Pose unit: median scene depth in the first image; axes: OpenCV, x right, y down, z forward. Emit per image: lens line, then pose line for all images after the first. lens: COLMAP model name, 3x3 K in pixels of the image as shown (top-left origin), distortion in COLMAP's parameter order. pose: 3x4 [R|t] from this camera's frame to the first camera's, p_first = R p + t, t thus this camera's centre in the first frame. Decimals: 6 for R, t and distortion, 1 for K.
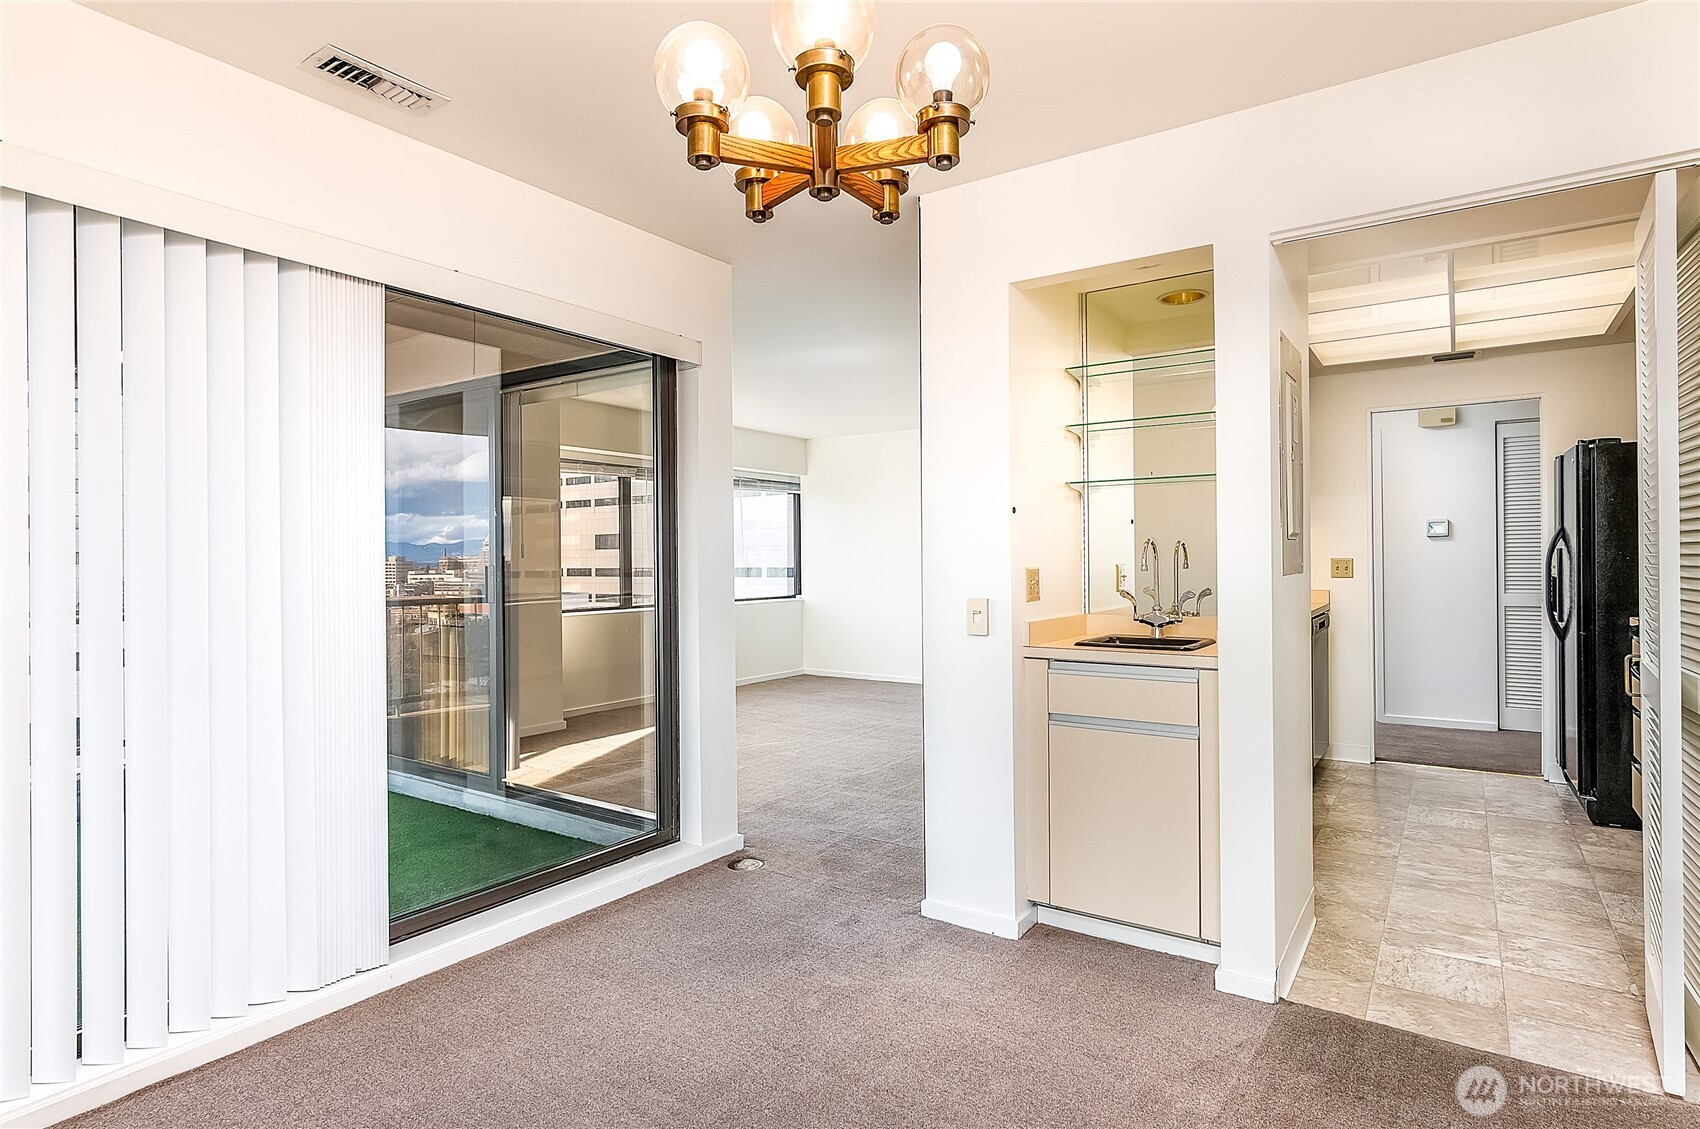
lens RADIAL K [[907.3, 0, 855.7], [0, 907.3, 553.7], [0, 0, 1]] dist [0.003071, 0.000526]
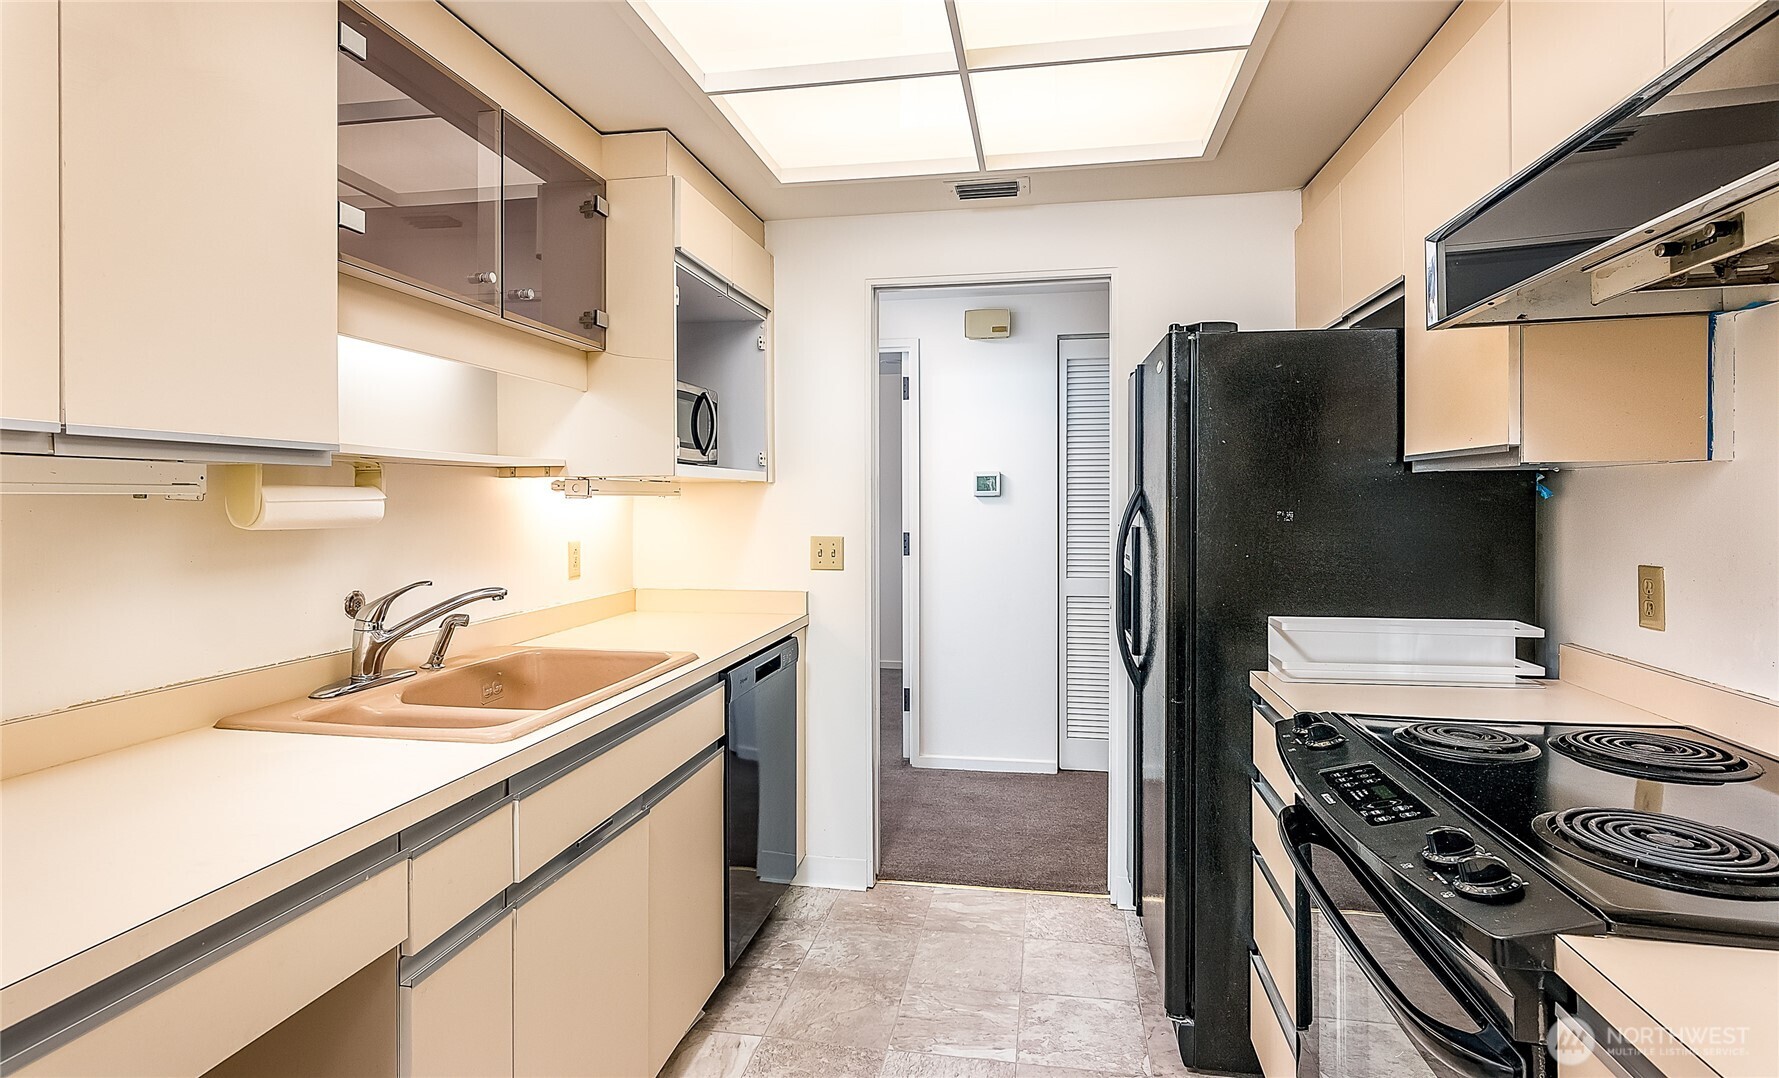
lens RADIAL K [[910.2, 0, 872.4], [0, 910.2, 497.3], [0, 0, 1]] dist [-0.006157, -0.000231]
pose [[0.924422, 0.005514, 0.381330, 0.390378], [-0.006375, 0.999979, 0.000996, -0.023530], [-0.381317, -0.003351, 0.924438, 0.518344]]
